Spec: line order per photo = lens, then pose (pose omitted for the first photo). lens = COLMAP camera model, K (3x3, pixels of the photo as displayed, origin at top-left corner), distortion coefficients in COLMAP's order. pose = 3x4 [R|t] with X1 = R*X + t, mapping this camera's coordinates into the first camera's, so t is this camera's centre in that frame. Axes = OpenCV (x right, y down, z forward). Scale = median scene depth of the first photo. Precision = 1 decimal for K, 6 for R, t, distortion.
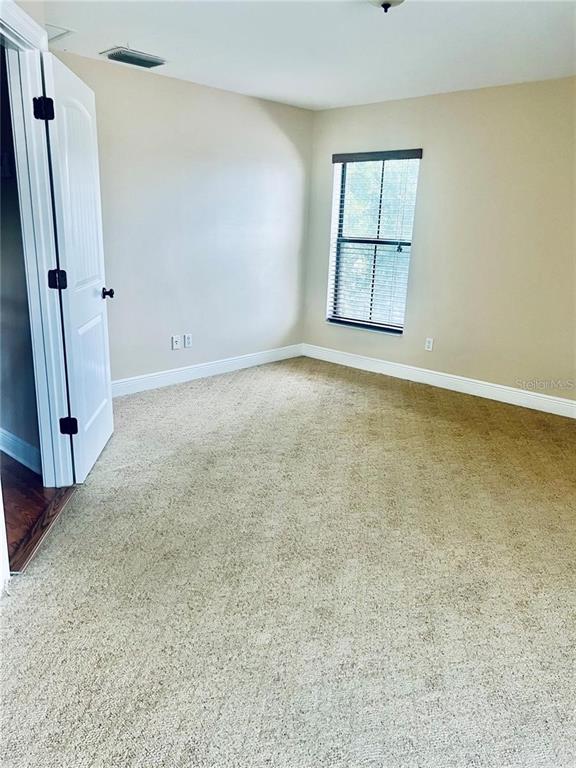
lens RADIAL K [[579.7, 0, 284.1], [0, 579.7, 388.4], [0, 0, 1]] dist [0.063069, -0.067316]
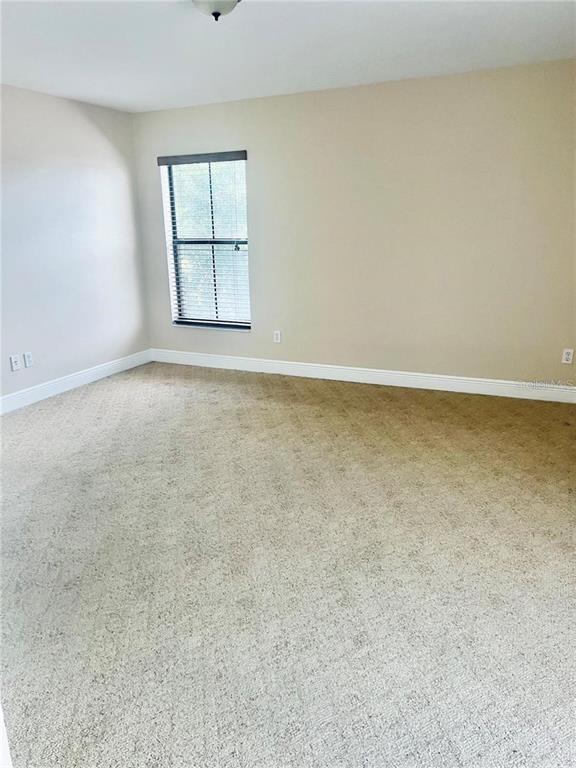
lens RADIAL K [[579.7, 0, 283.7], [0, 579.7, 384.0], [0, 0, 1]] dist [0.063069, -0.067316]
pose [[0.951391, -0.130450, 0.278996, -0.065228], [0.132573, 0.991108, 0.011329, -0.000443], [-0.277993, 0.026209, 0.960226, -0.008809]]
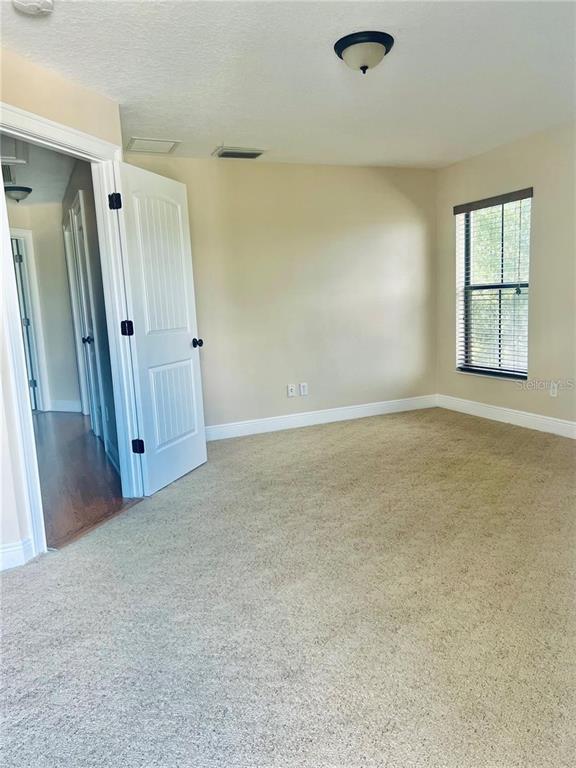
lens RADIAL K [[579.7, 0, 283.8], [0, 579.7, 389.3], [0, 0, 1]] dist [0.063069, -0.067316]
pose [[0.914040, -0.014031, -0.405381, 0.356633], [-0.035062, 0.992928, -0.113425, 0.063787], [0.404106, 0.117888, 0.907084, 0.000093]]
